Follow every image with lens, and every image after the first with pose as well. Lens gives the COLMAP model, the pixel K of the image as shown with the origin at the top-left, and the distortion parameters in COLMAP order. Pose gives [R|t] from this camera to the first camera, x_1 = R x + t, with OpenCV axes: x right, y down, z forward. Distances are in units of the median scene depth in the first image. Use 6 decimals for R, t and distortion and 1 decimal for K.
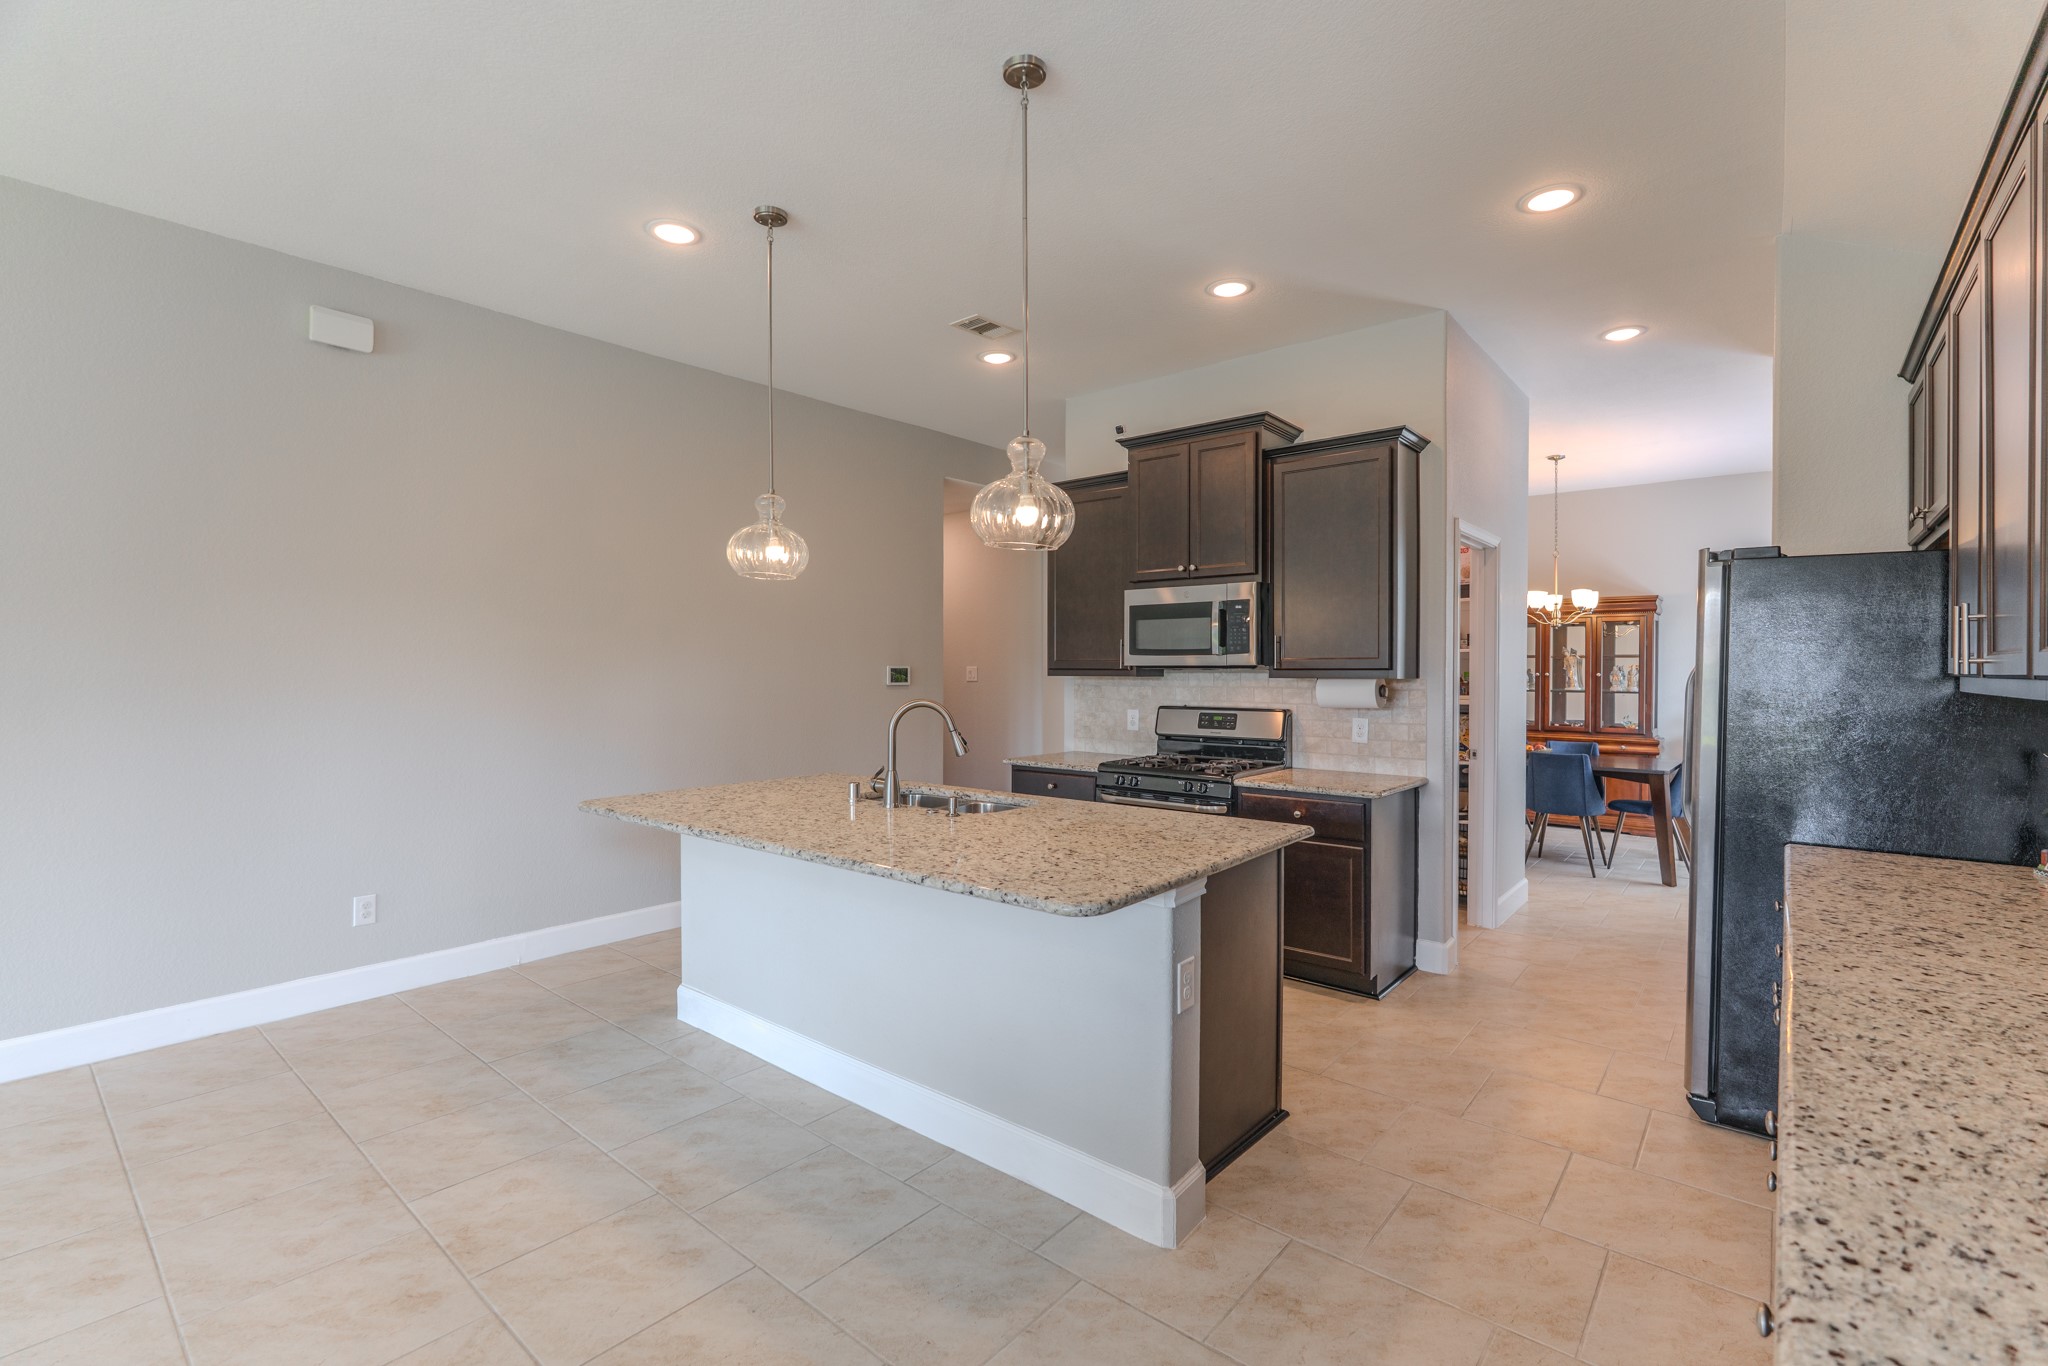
lens RADIAL K [[901.8, 0, 1025.2], [0, 901.8, 686.3], [0, 0, 1]] dist [-0.007657, -0.000244]
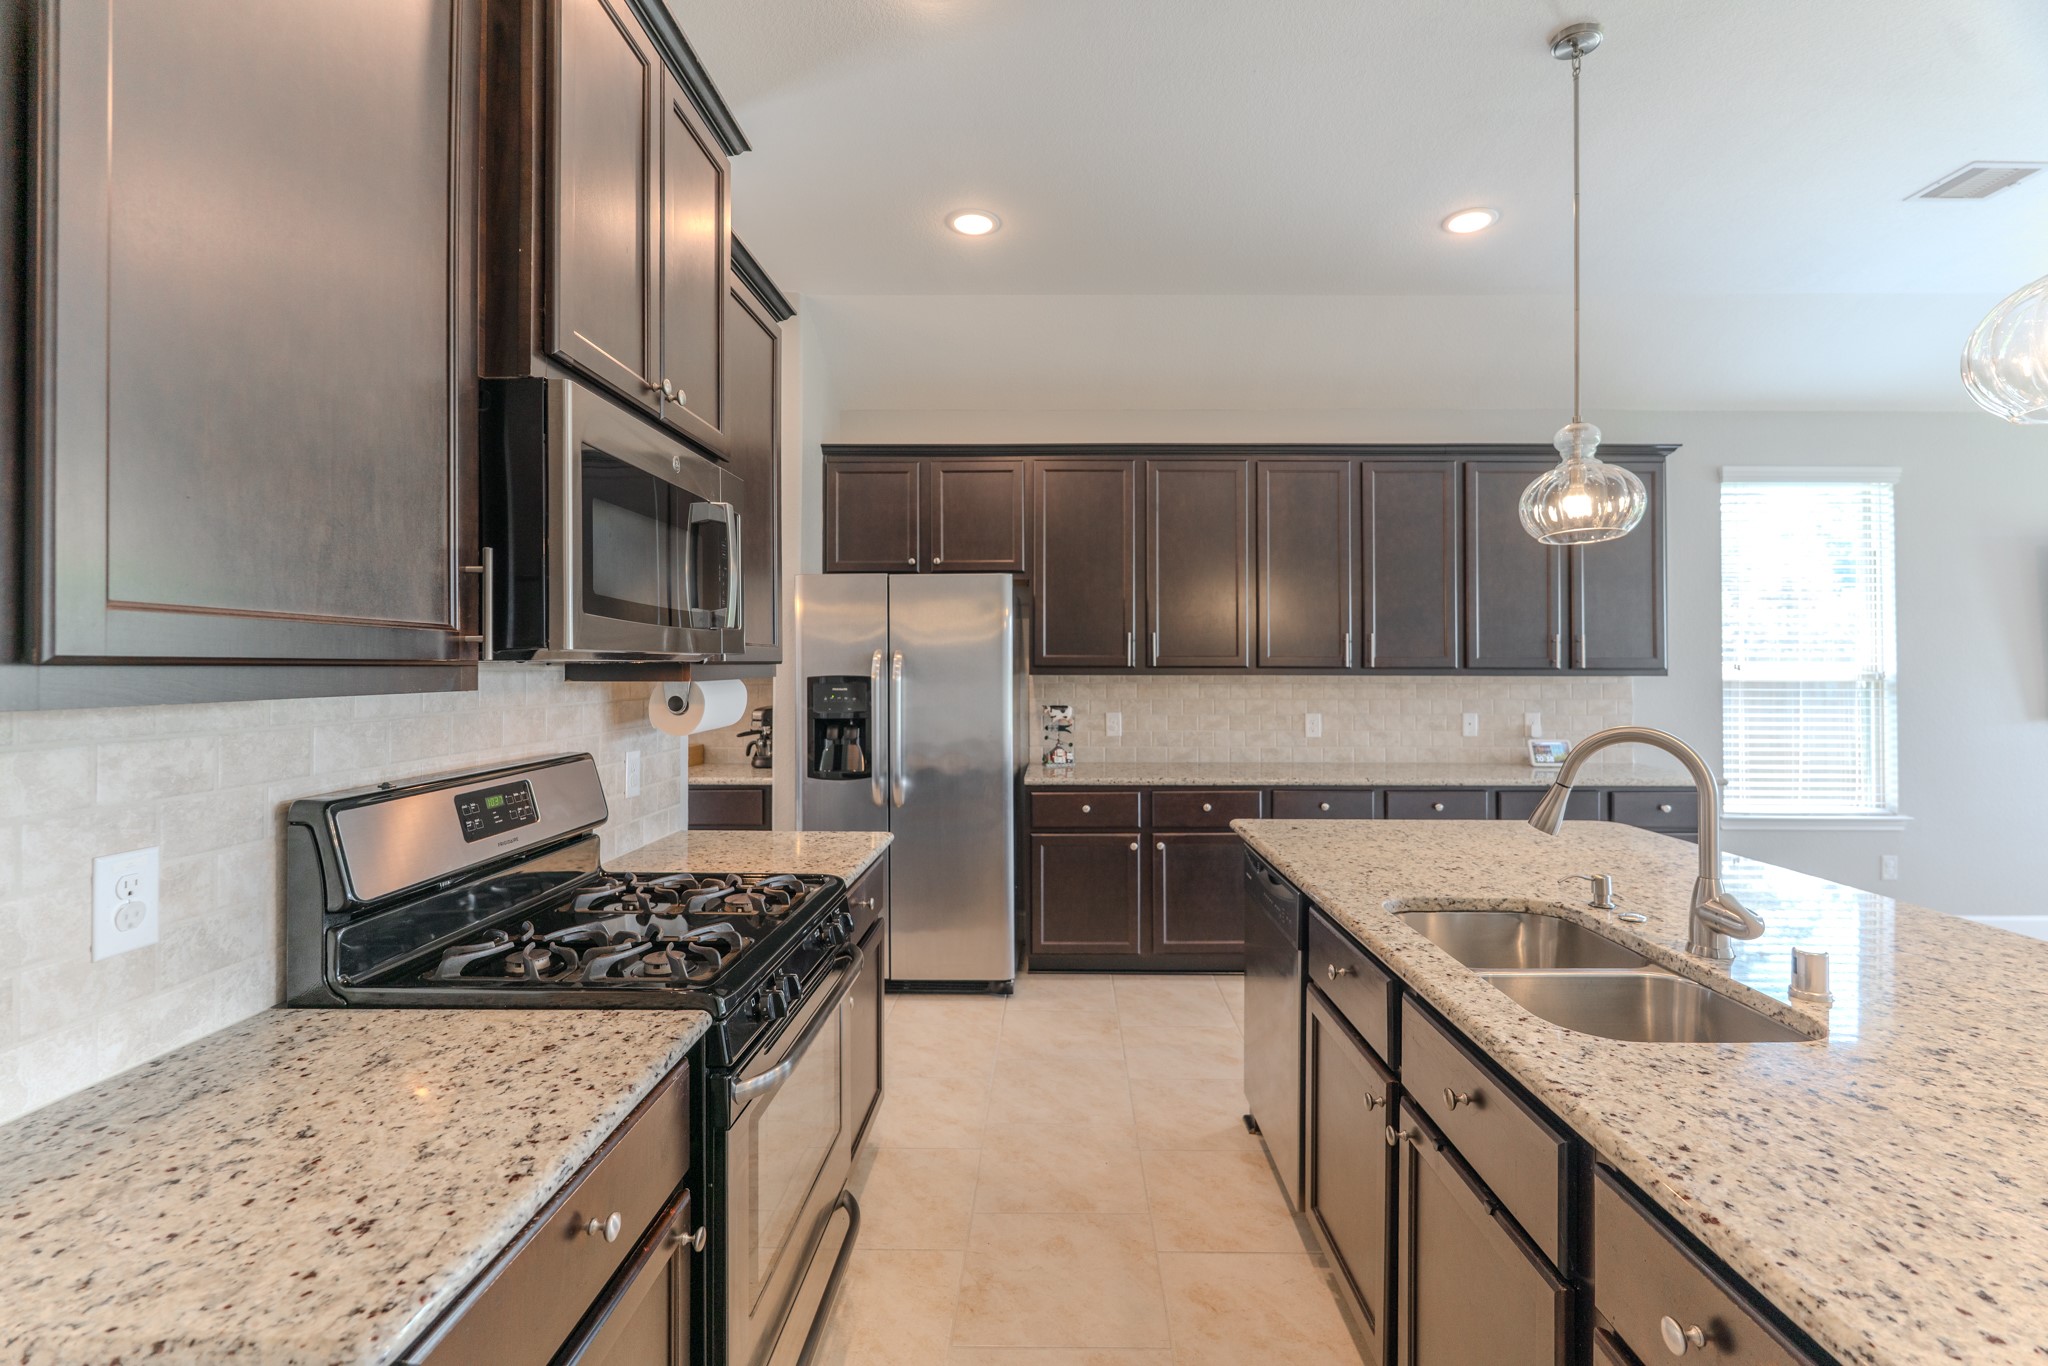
lens RADIAL K [[937.7, 0, 1032.6], [0, 937.7, 659.3], [0, 0, 1]] dist [-0.001543, -0.000127]
pose [[-0.635578, -0.000526, 0.772036, -0.216858], [0.010796, 0.999896, 0.009570, -0.023171], [-0.771961, 0.014417, -0.635506, 1.128446]]
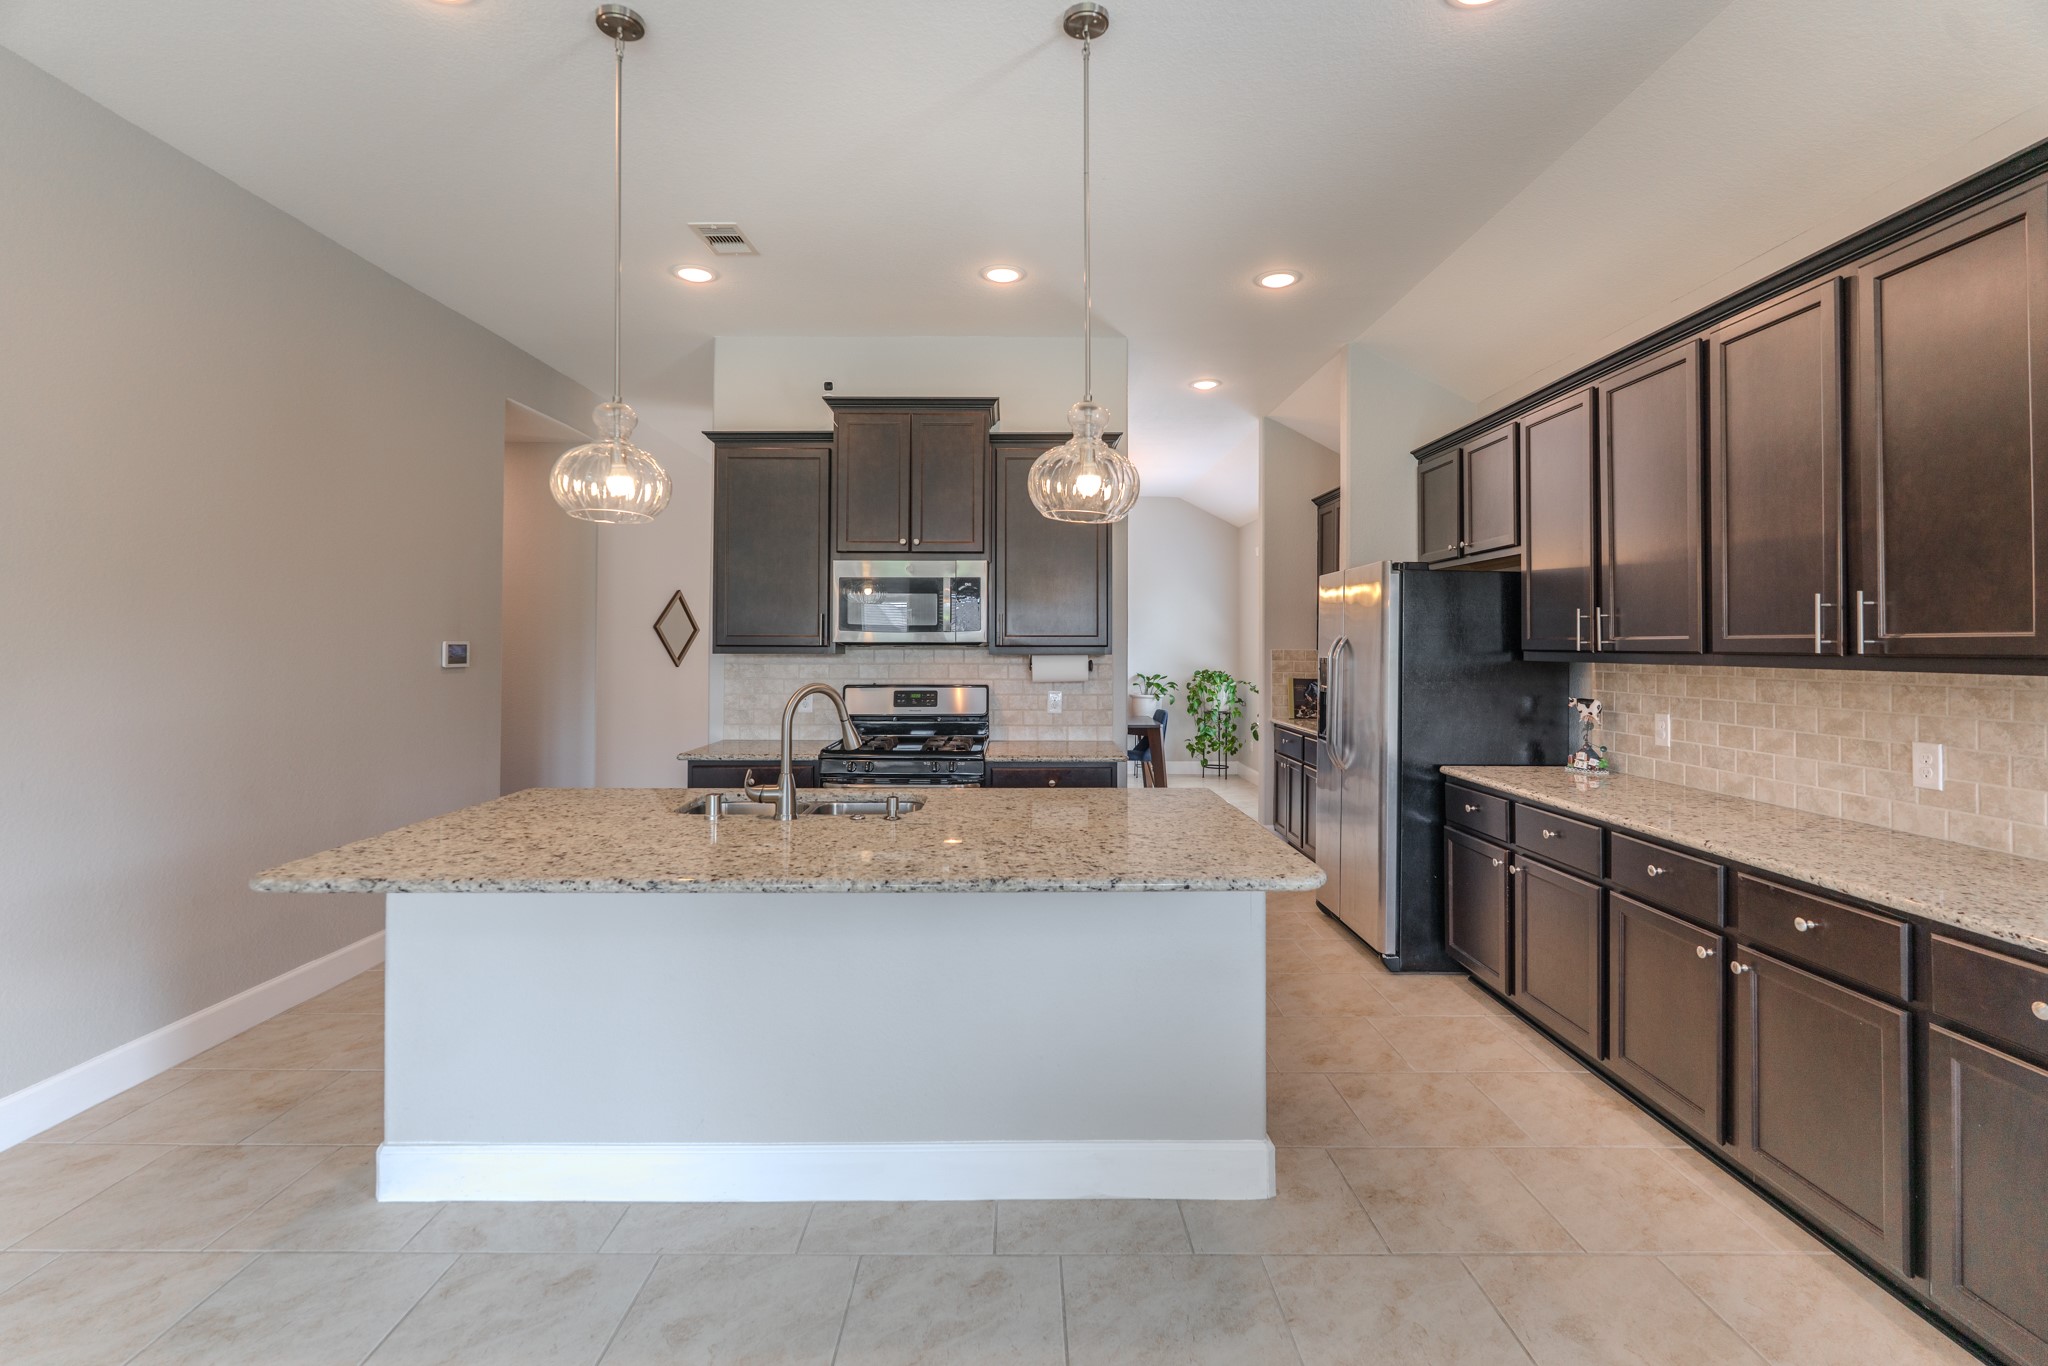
lens RADIAL K [[914.6, 0, 1023.7], [0, 914.6, 641.4], [0, 0, 1]] dist [-0.006115, -0.000230]
pose [[0.764246, 0.001693, 0.644923, -0.358918], [0.011015, 0.999816, -0.015677, -0.007230], [-0.644831, 0.019085, 0.764087, 0.168172]]
